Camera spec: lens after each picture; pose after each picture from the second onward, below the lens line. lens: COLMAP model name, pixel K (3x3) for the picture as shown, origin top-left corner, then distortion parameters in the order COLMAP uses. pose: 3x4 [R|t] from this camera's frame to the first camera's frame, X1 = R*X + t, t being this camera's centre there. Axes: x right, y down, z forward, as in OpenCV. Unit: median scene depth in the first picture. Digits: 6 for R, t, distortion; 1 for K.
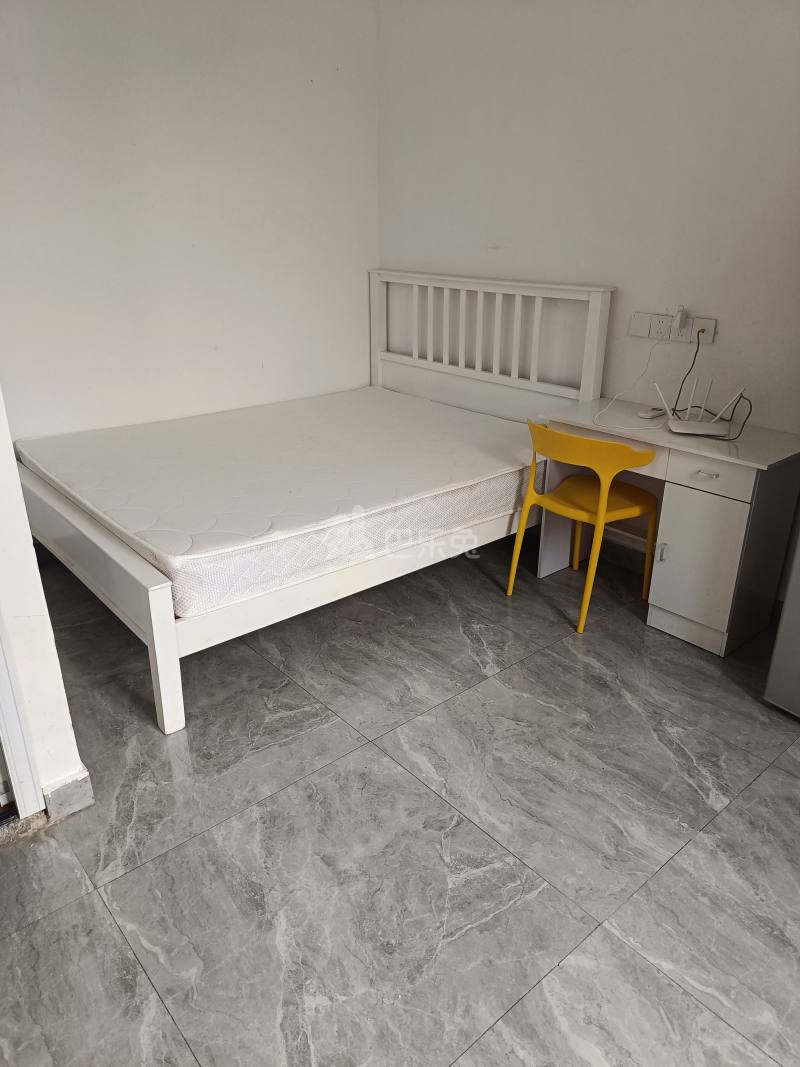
lens RADIAL K [[764.3, 0, 400.0], [0, 764.3, 533.5], [0, 0, 1]] dist [0.150474, -0.126837]
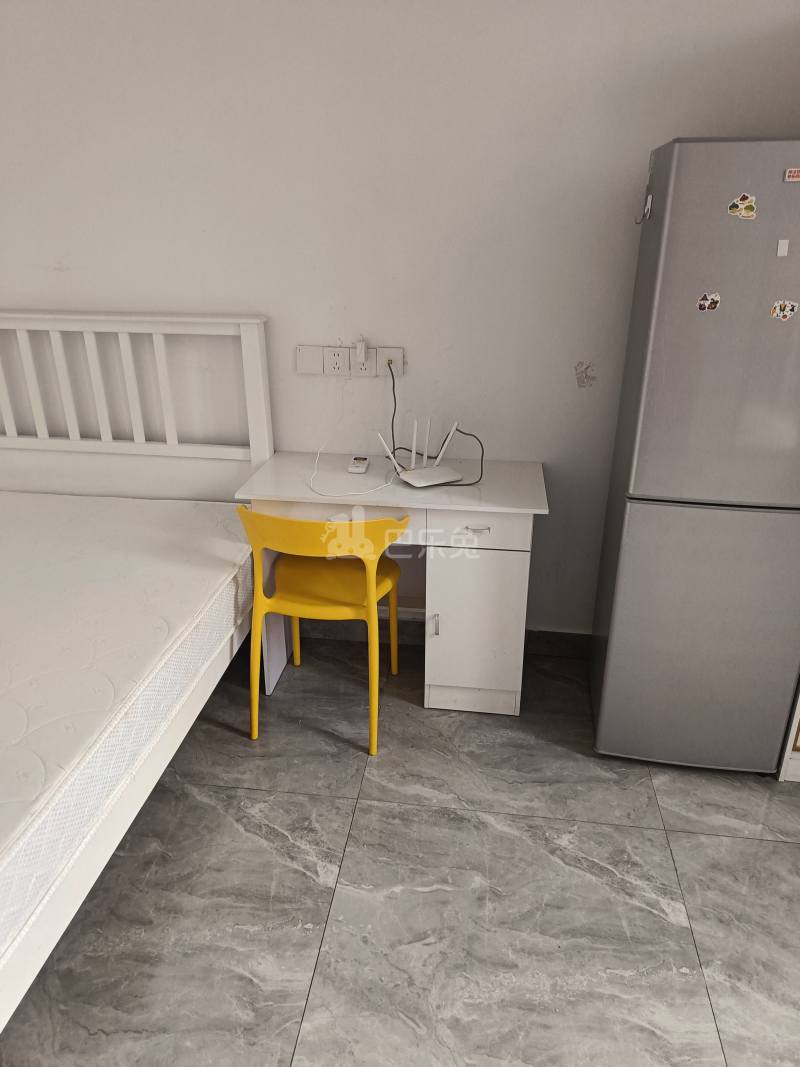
lens RADIAL K [[744.9, 0, 400.0], [0, 744.9, 533.5], [0, 0, 1]] dist [-0.000591, -0.000958]
pose [[0.737162, -0.270763, 0.619095, -0.165617], [0.253709, 0.960080, 0.117800, -0.180010], [-0.626277, 0.070232, 0.776430, 0.394934]]
